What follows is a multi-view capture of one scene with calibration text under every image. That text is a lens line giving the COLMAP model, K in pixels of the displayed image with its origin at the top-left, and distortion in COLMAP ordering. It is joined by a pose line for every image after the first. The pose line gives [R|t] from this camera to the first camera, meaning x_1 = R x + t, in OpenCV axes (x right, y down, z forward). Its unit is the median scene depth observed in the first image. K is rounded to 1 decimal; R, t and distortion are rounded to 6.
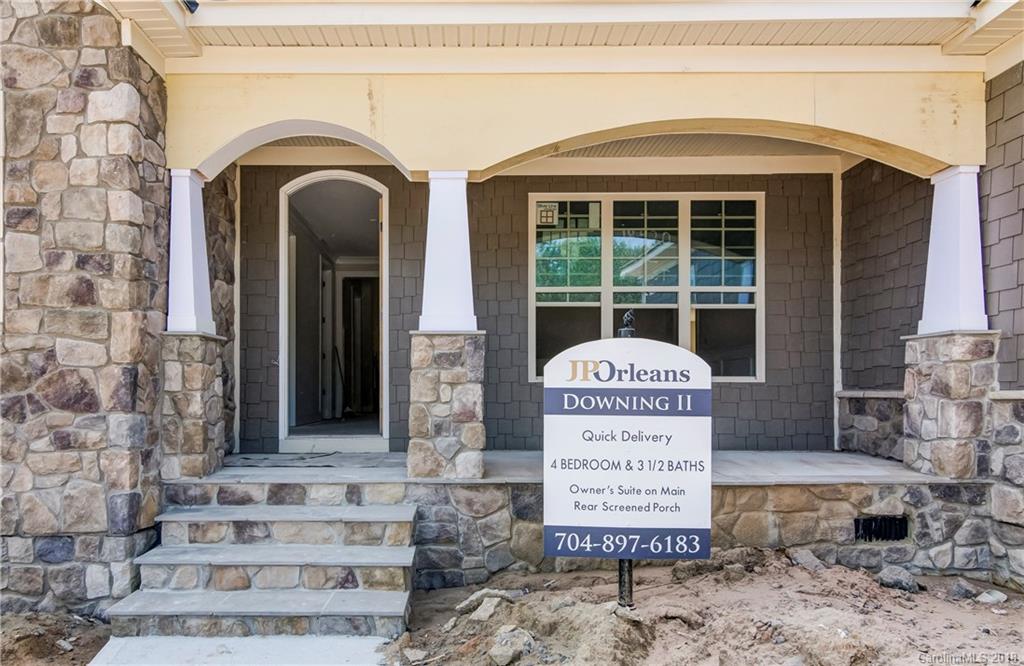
lens RADIAL K [[660.6, 0, 511.5], [0, 660.6, 337.5], [0, 0, 1]] dist [-0.001257, -0.001739]
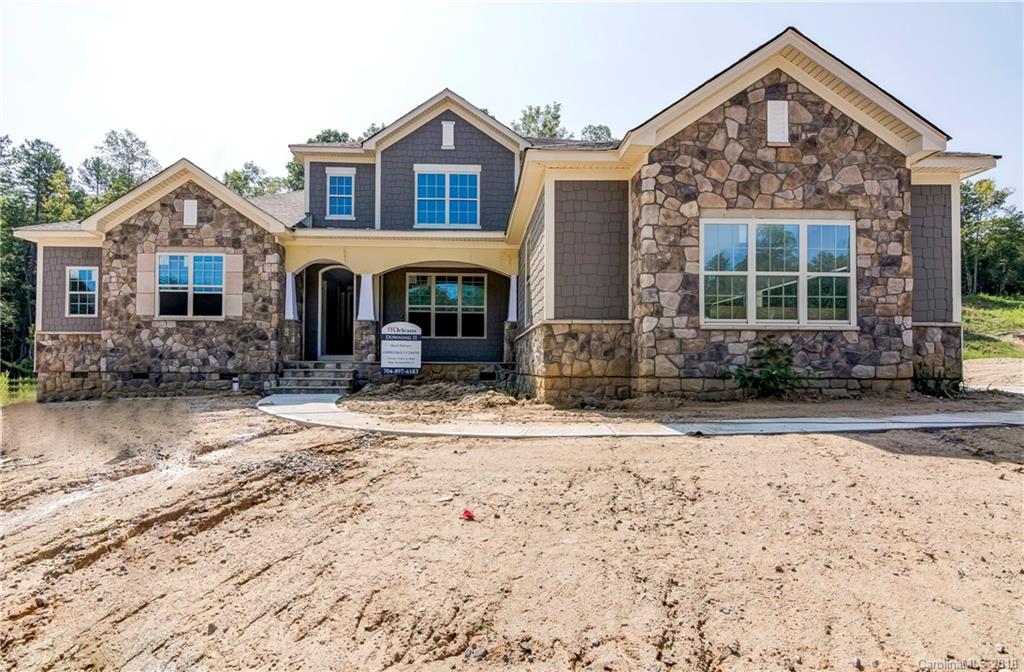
lens RADIAL K [[480.9, 0, 512.8], [0, 480.9, 327.5], [0, 0, 1]] dist [0.000060, 0.000052]
pose [[0.999430, 0.010423, 0.032119, 0.633906], [-0.010459, 0.999945, 0.000959, 0.021247], [-0.032107, -0.001294, 0.999484, -1.663545]]
